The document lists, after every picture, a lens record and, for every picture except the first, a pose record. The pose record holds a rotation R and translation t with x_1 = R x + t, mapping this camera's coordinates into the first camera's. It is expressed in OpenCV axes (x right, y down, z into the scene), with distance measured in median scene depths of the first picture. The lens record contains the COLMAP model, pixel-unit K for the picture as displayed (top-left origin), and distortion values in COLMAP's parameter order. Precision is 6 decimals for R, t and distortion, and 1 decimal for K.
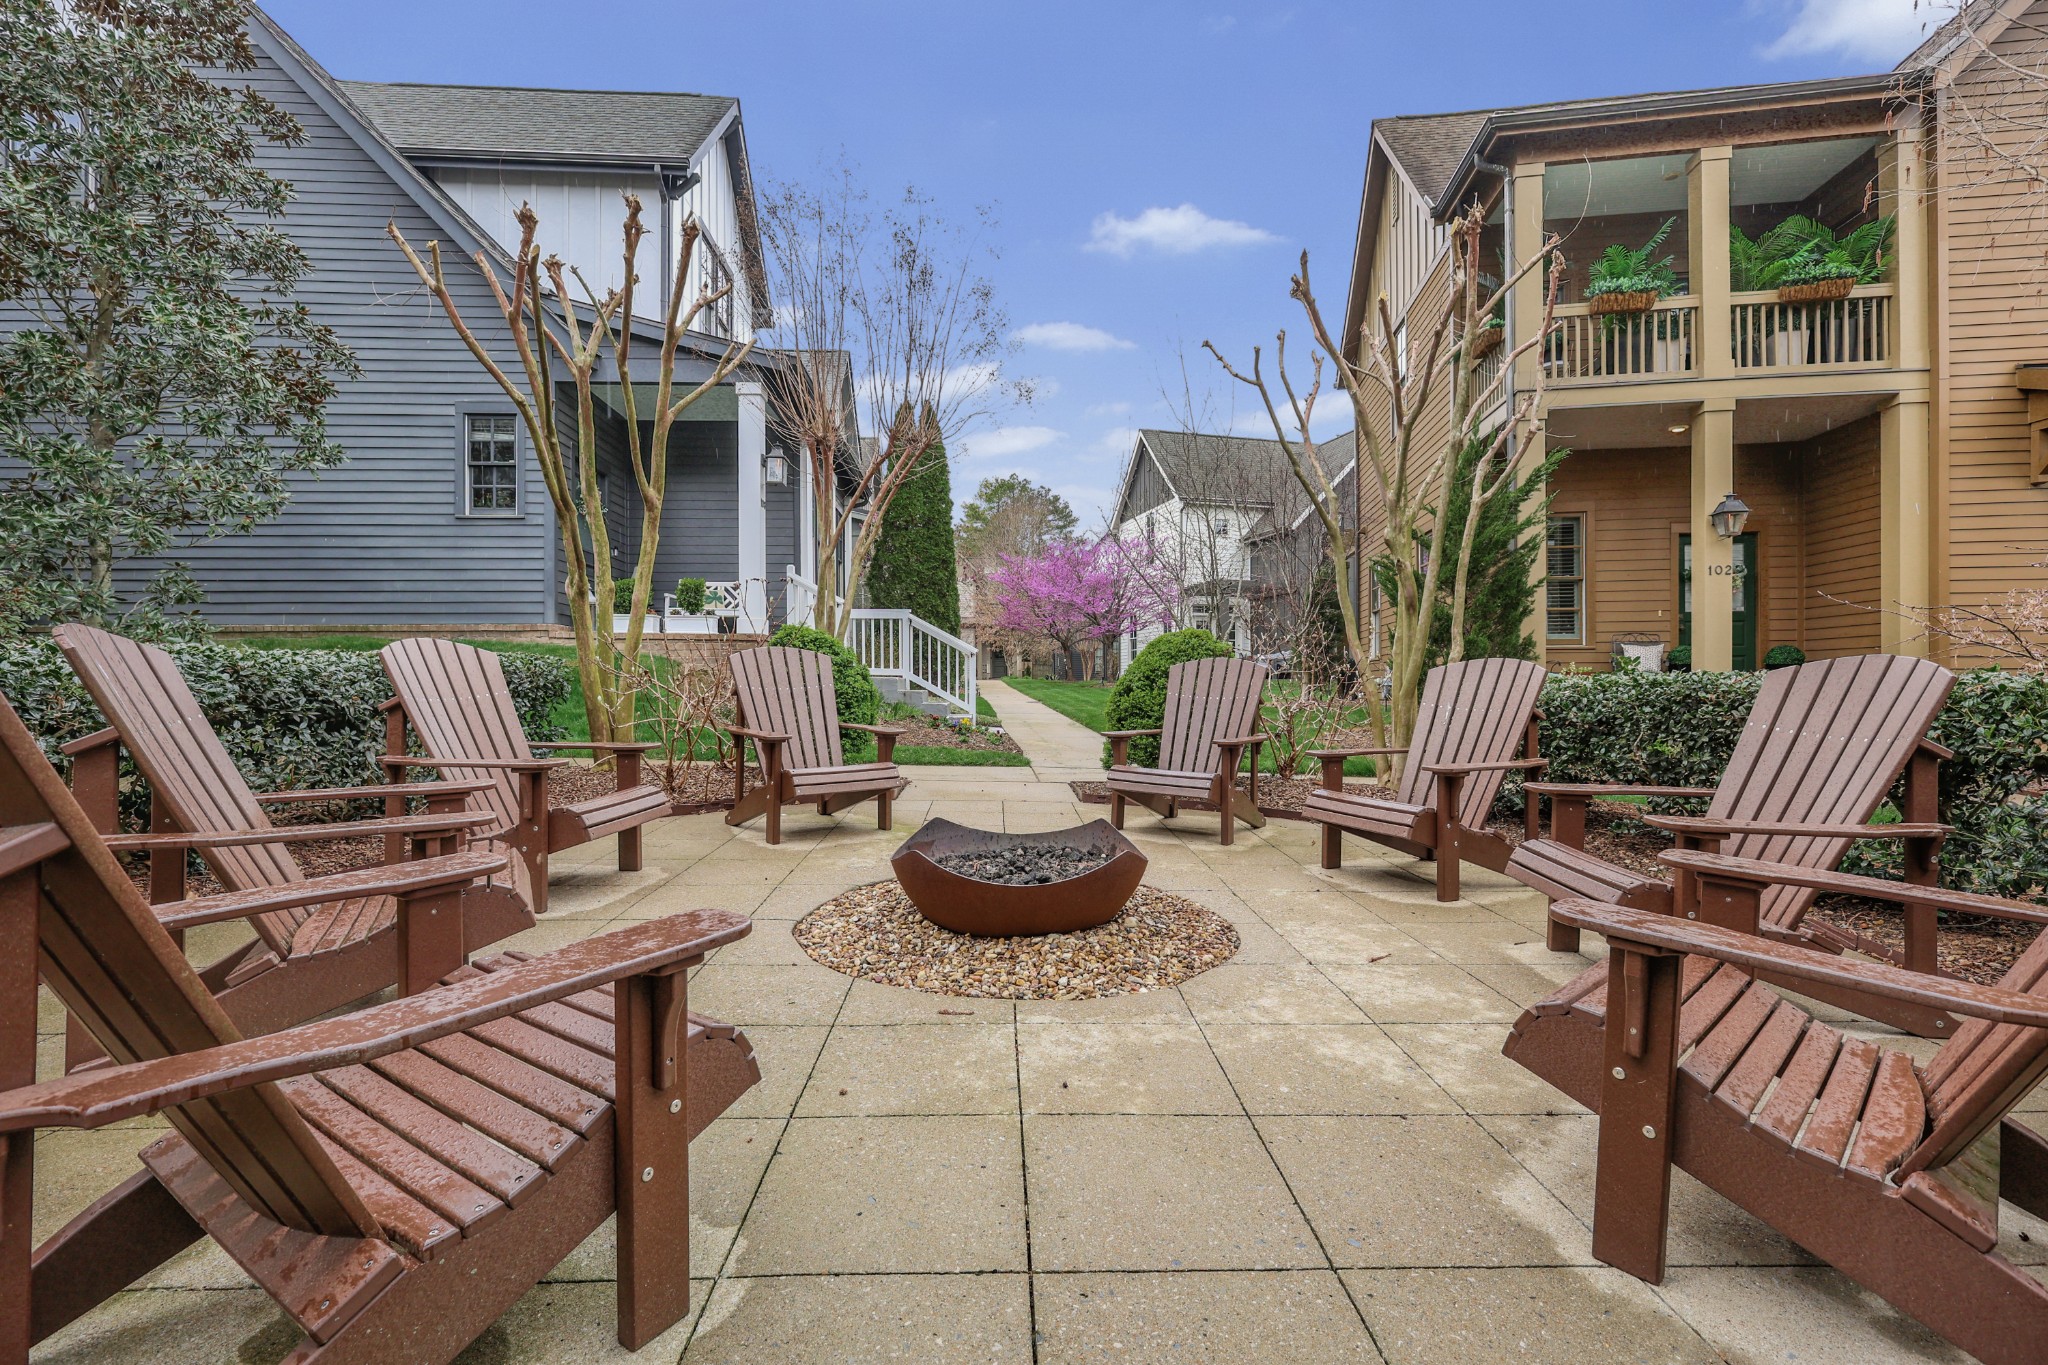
lens RADIAL K [[889.9, 0, 1027.0], [0, 889.9, 674.8], [0, 0, 1]] dist [-0.000845, -0.000046]
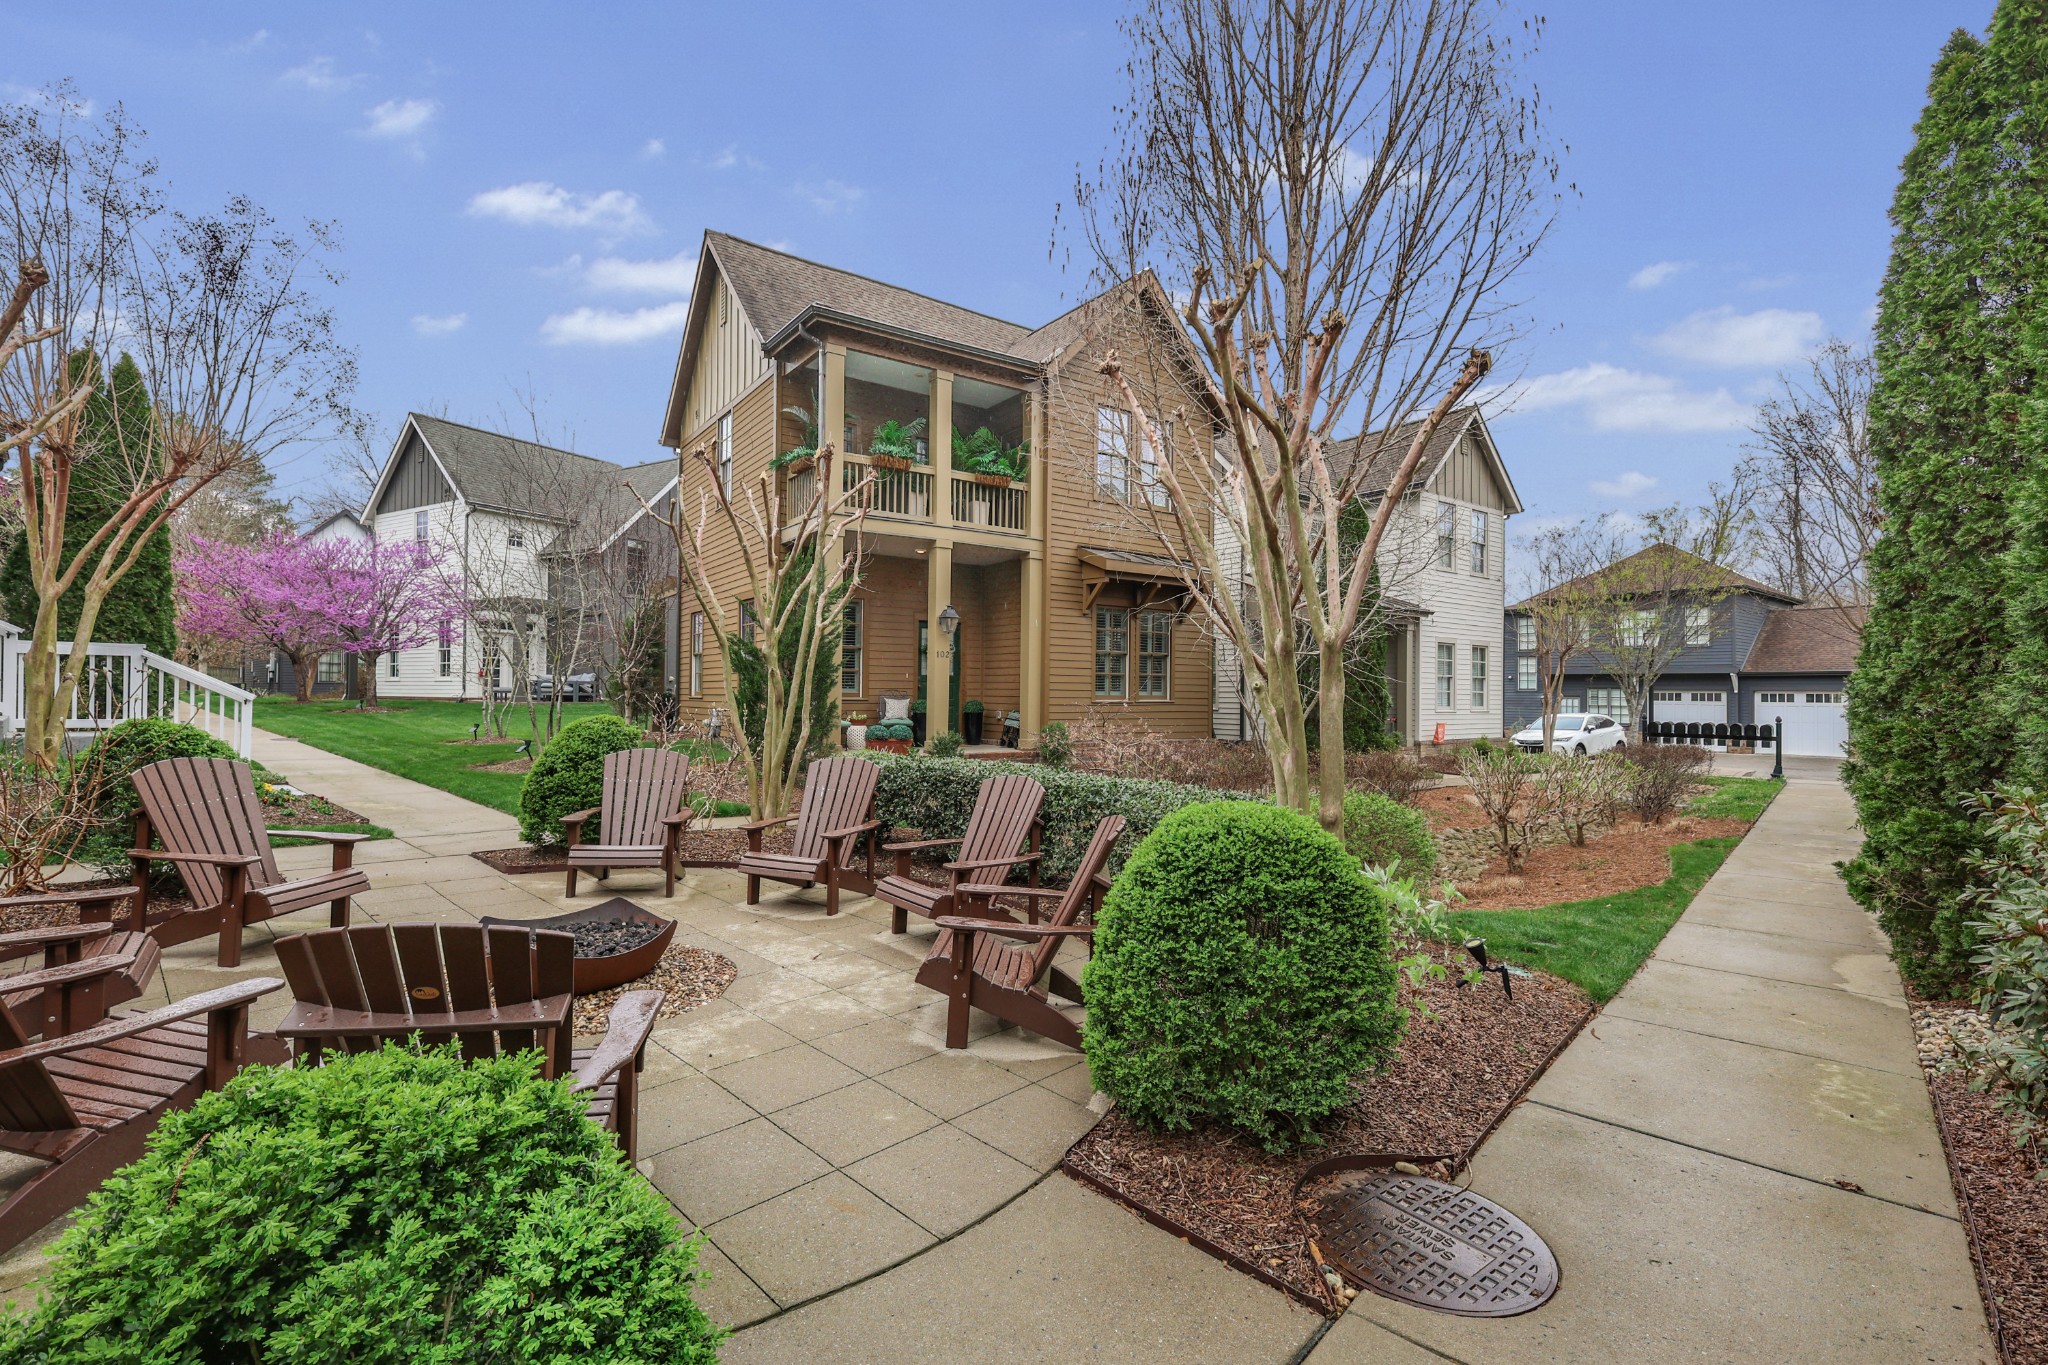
lens RADIAL K [[889.9, 0, 1026.1], [0, 889.9, 687.0], [0, 0, 1]] dist [-0.000845, -0.000046]
pose [[0.713493, 0.008136, 0.700615, -0.175215], [-0.016934, 0.999841, 0.005634, -0.074491], [-0.700458, -0.015884, 0.713517, -0.173727]]
